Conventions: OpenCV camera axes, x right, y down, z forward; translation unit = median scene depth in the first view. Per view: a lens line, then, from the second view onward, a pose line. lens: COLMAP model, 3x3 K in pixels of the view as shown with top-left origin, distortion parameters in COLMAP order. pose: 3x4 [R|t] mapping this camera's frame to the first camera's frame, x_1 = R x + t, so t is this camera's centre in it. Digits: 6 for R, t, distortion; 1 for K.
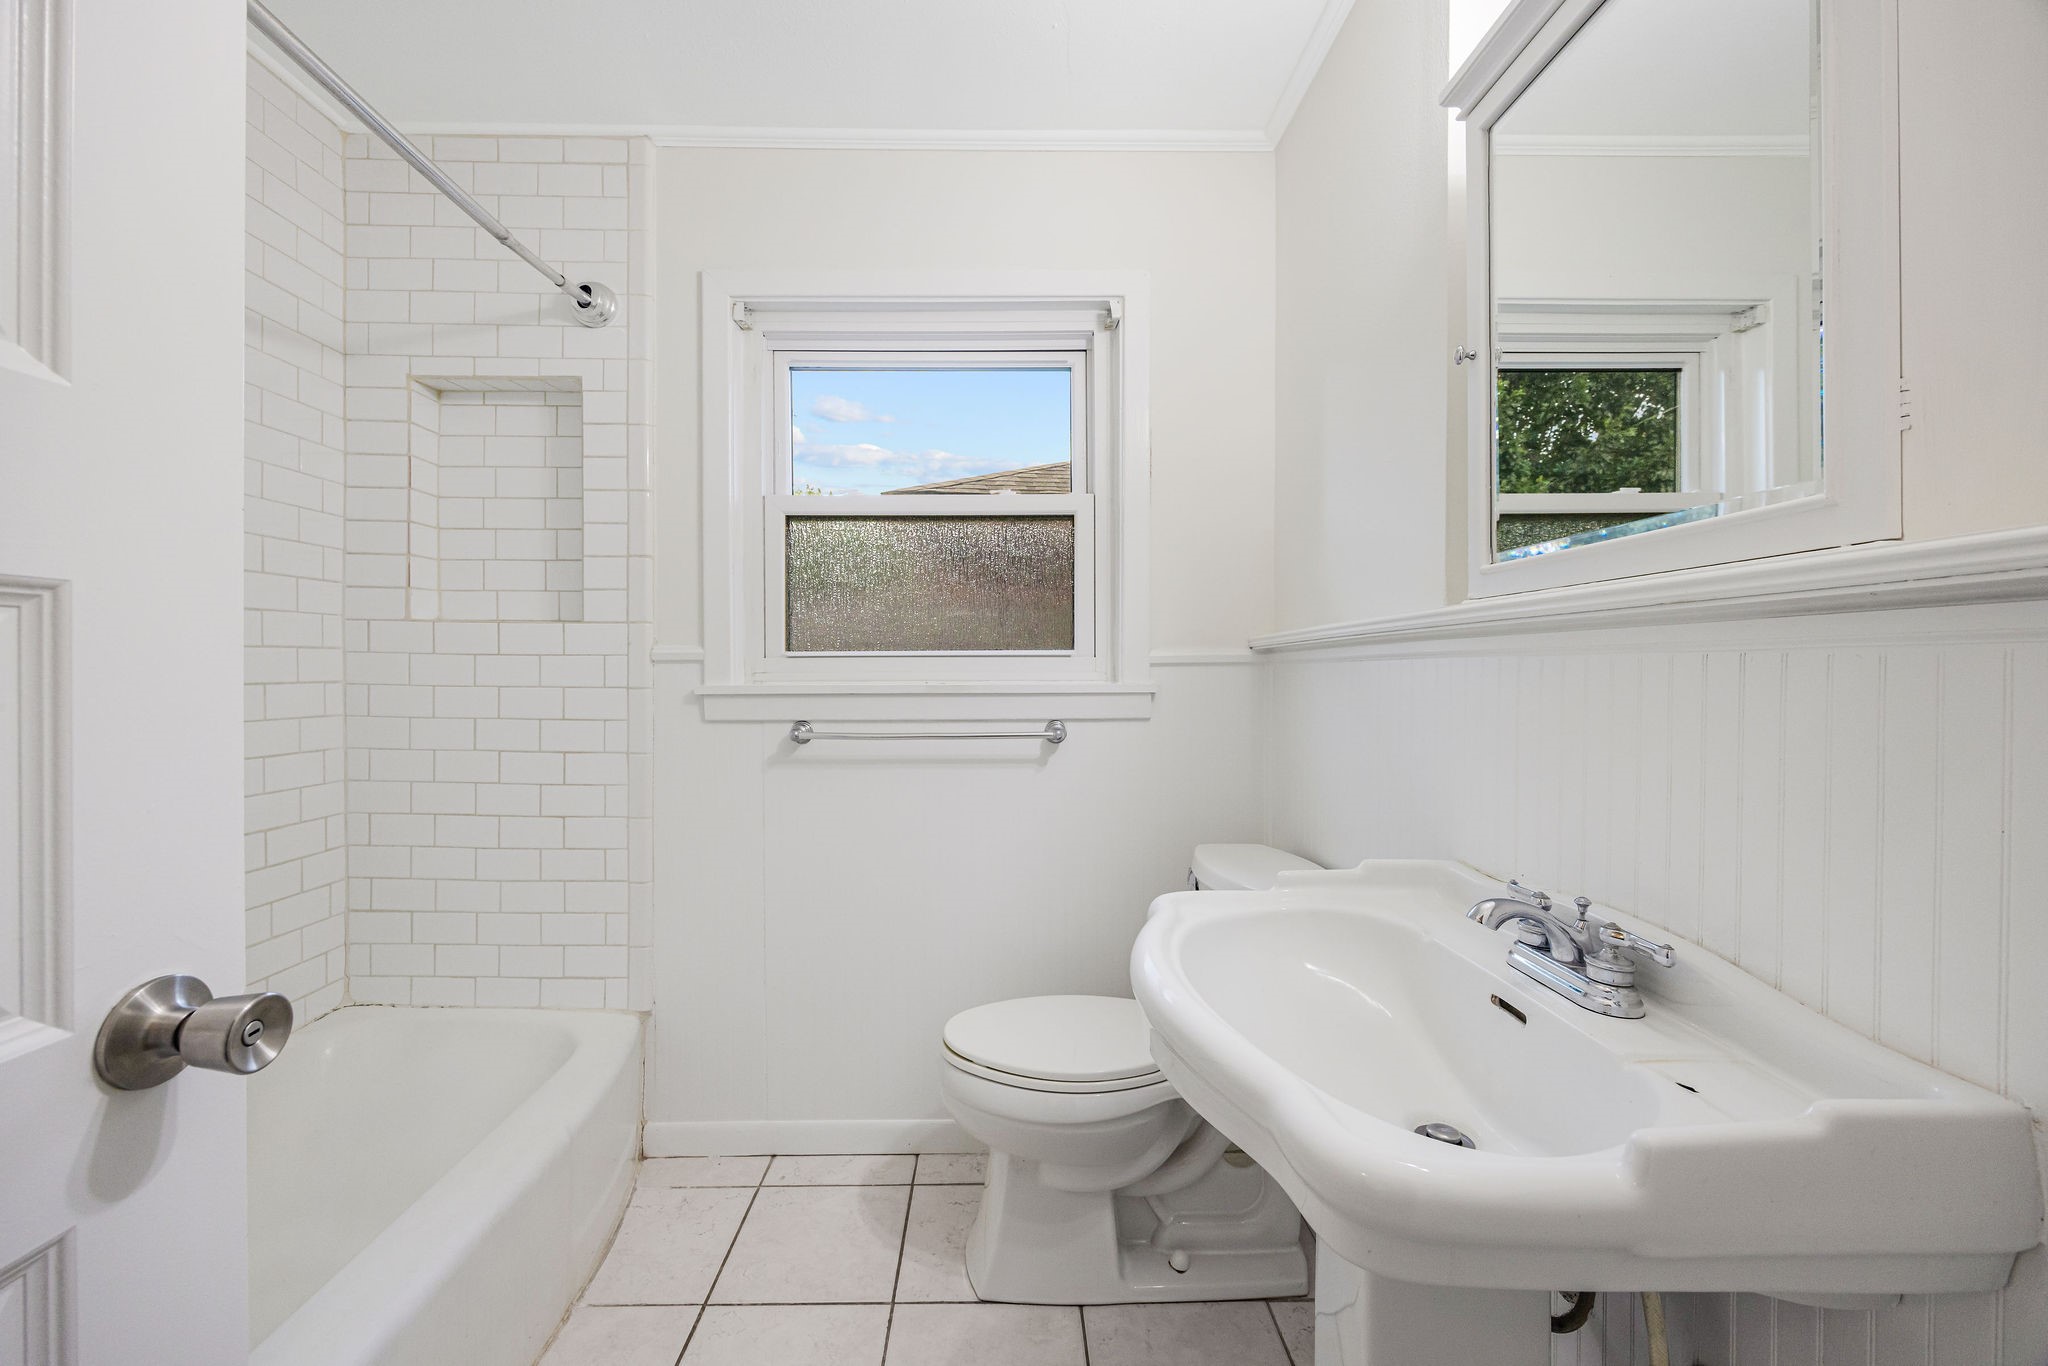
lens RADIAL K [[831.9, 0, 1011.3], [0, 831.9, 670.2], [0, 0, 1]] dist [-0.000140, 0.000246]
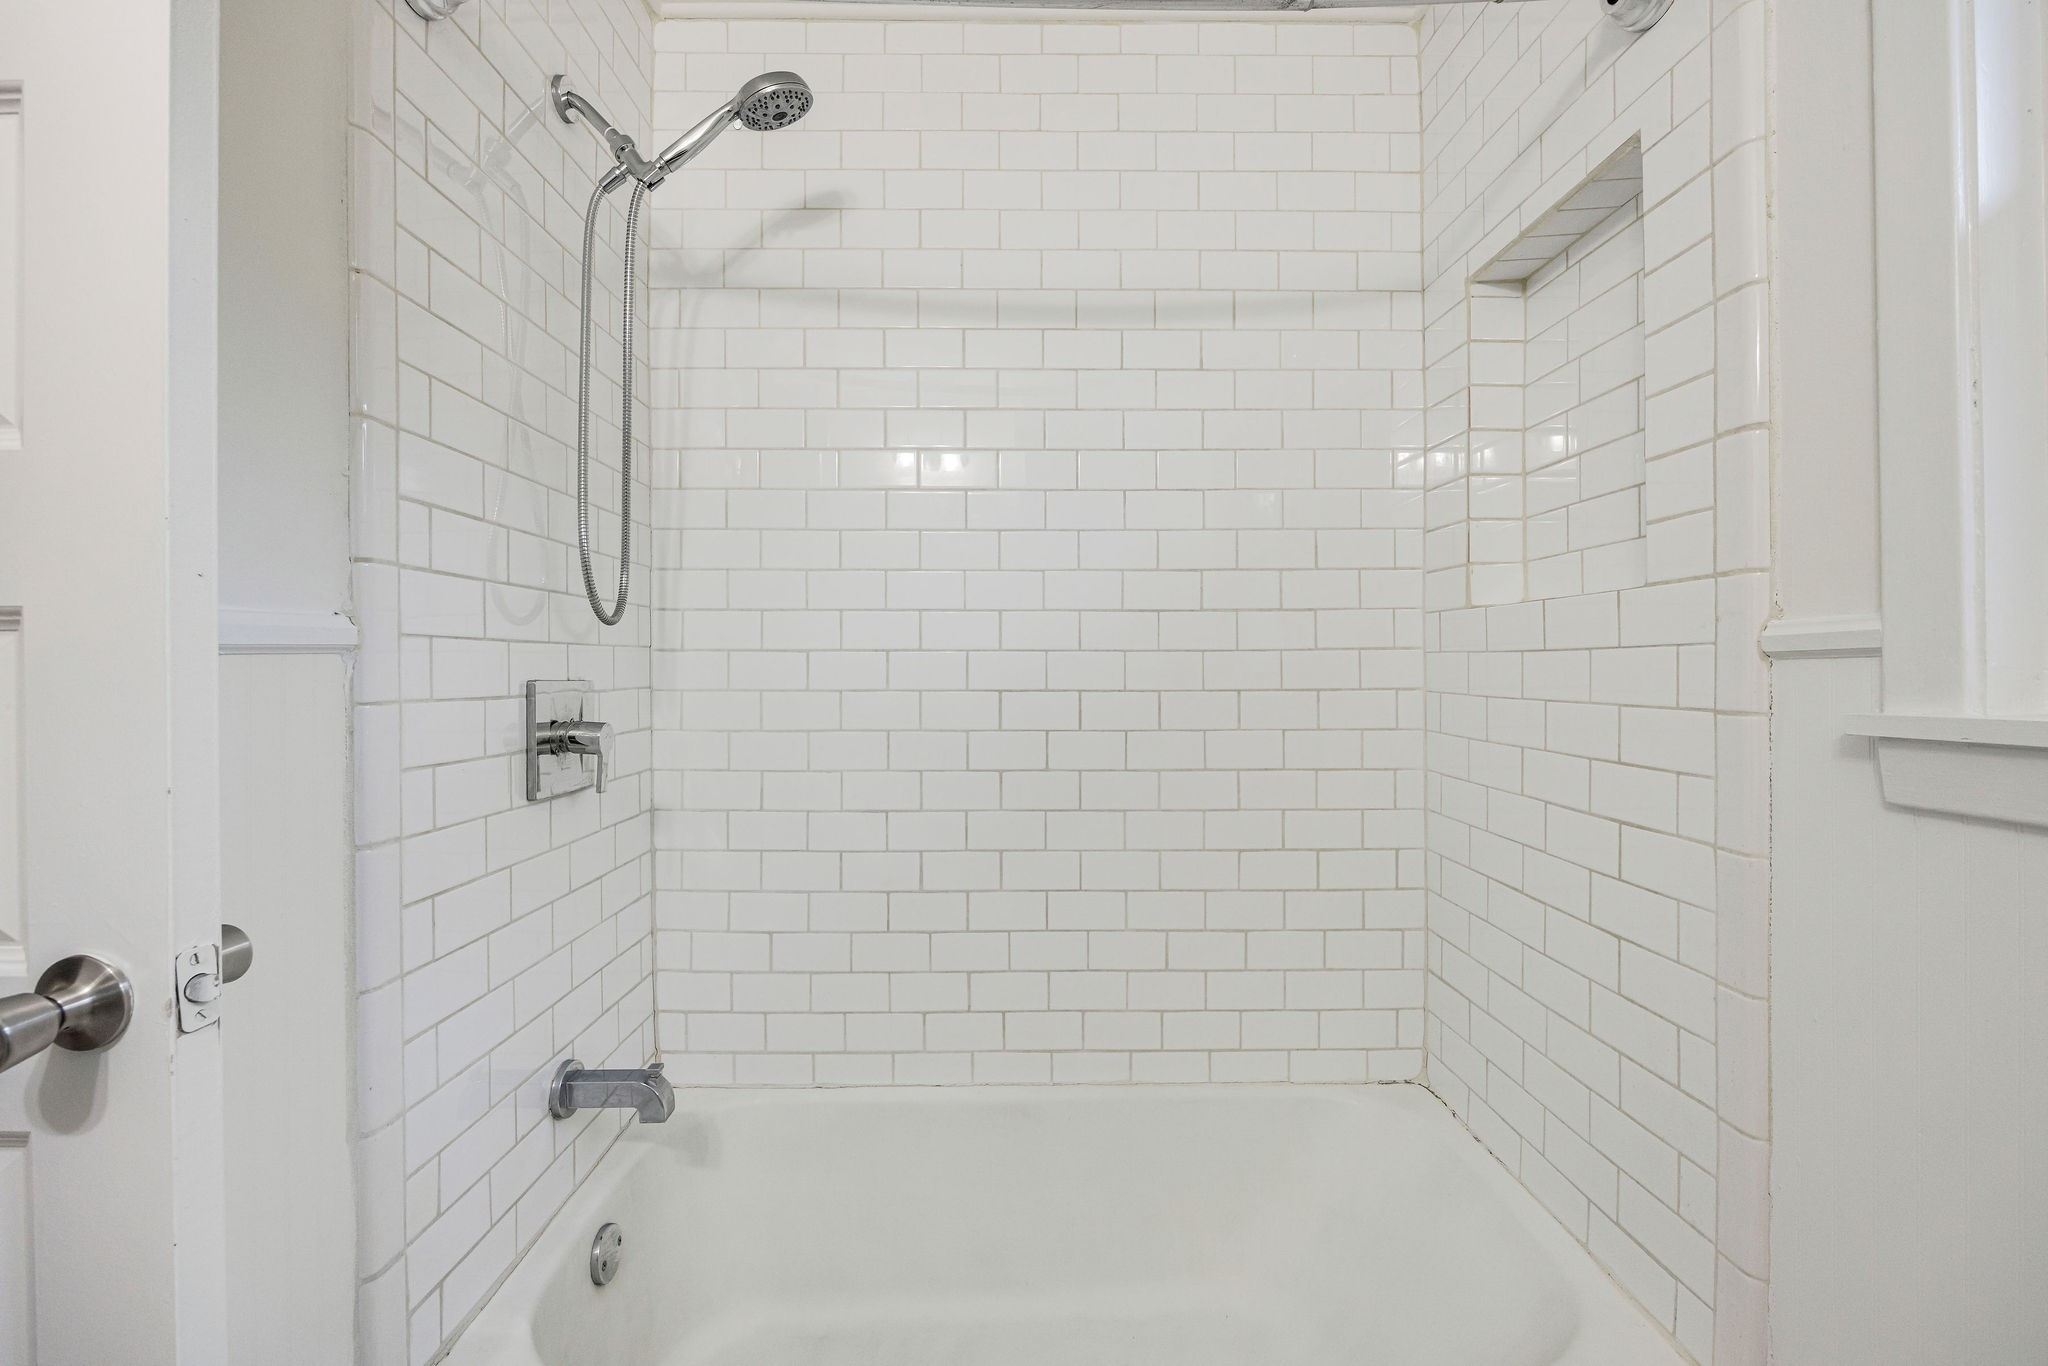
lens RADIAL K [[831.9, 0, 1011.3], [0, 831.9, 670.2], [0, 0, 1]] dist [-0.000140, 0.000246]
pose [[-0.004913, -0.005509, -0.999973, 0.021862], [0.000463, 0.999985, -0.005511, 0.000097], [0.999988, -0.000490, -0.004910, 0.595333]]
